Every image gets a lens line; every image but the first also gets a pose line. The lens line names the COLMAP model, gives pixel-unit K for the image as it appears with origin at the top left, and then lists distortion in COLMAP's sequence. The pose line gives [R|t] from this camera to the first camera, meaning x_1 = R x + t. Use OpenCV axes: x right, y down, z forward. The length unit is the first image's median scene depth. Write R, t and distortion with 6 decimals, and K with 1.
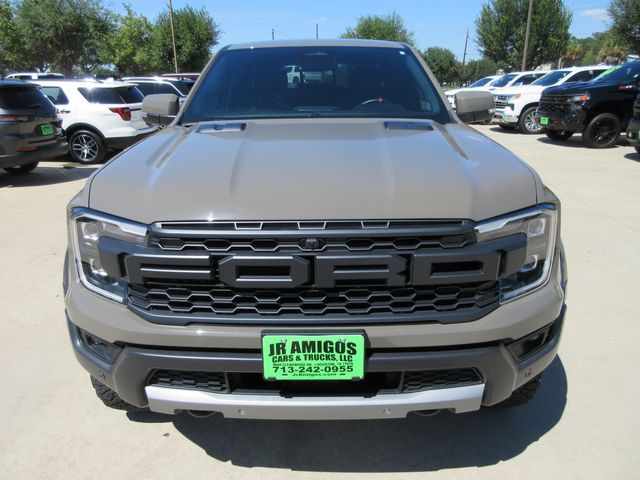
lens RADIAL K [[484.2, 0, 318.5], [0, 484.2, 241.6], [0, 0, 1]] dist [0.019001, -0.009339]
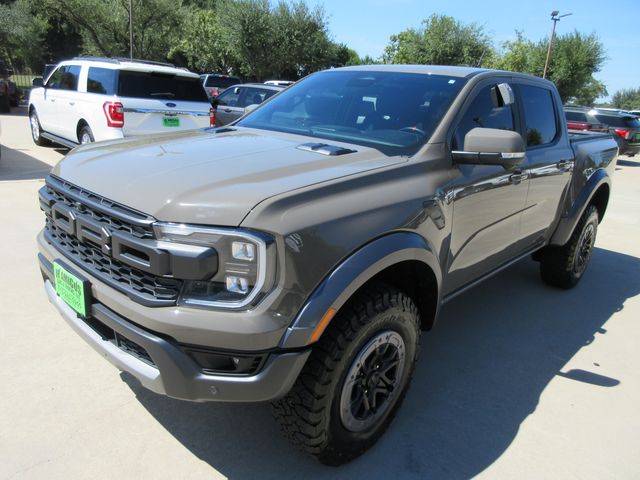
lens RADIAL K [[484.2, 0, 313.6], [0, 484.2, 238.6], [0, 0, 1]] dist [0.019001, -0.009339]
pose [[0.724182, 0.258281, -0.639415, 0.083628], [-0.289860, 0.955334, 0.057605, -0.010886], [0.625733, 0.143624, 0.766701, 0.022956]]
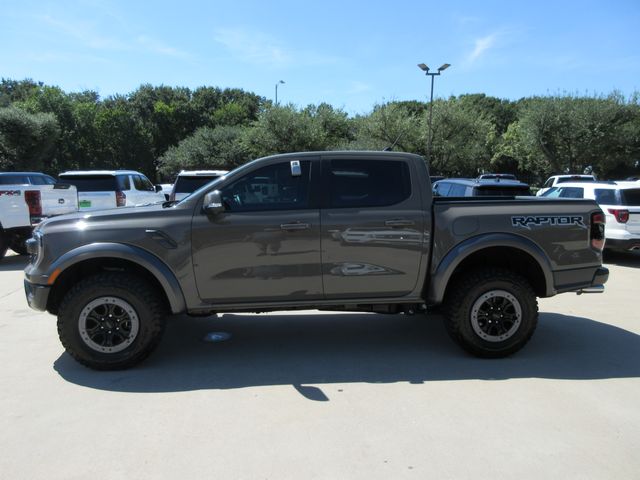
lens RADIAL K [[484.2, 0, 319.6], [0, 484.2, 238.1], [0, 0, 1]] dist [0.019001, -0.009339]
pose [[0.092716, 0.121708, -0.988226, 0.215197], [-0.318297, 0.944045, 0.086404, -0.050983], [0.943446, 0.306539, 0.126267, 0.147814]]
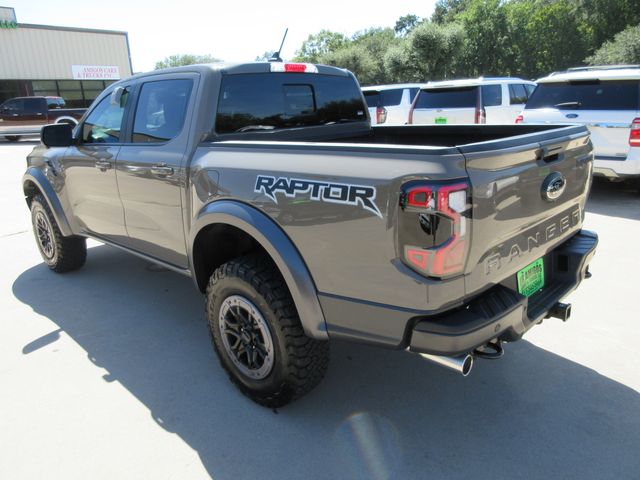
lens RADIAL K [[484.2, 0, 317.7], [0, 484.2, 240.9], [0, 0, 1]] dist [0.019001, -0.009339]
pose [[-0.711403, 0.231847, -0.663439, 0.095541], [-0.180644, 0.851973, 0.491437, -0.106910], [0.679171, 0.469456, -0.564214, 0.312786]]
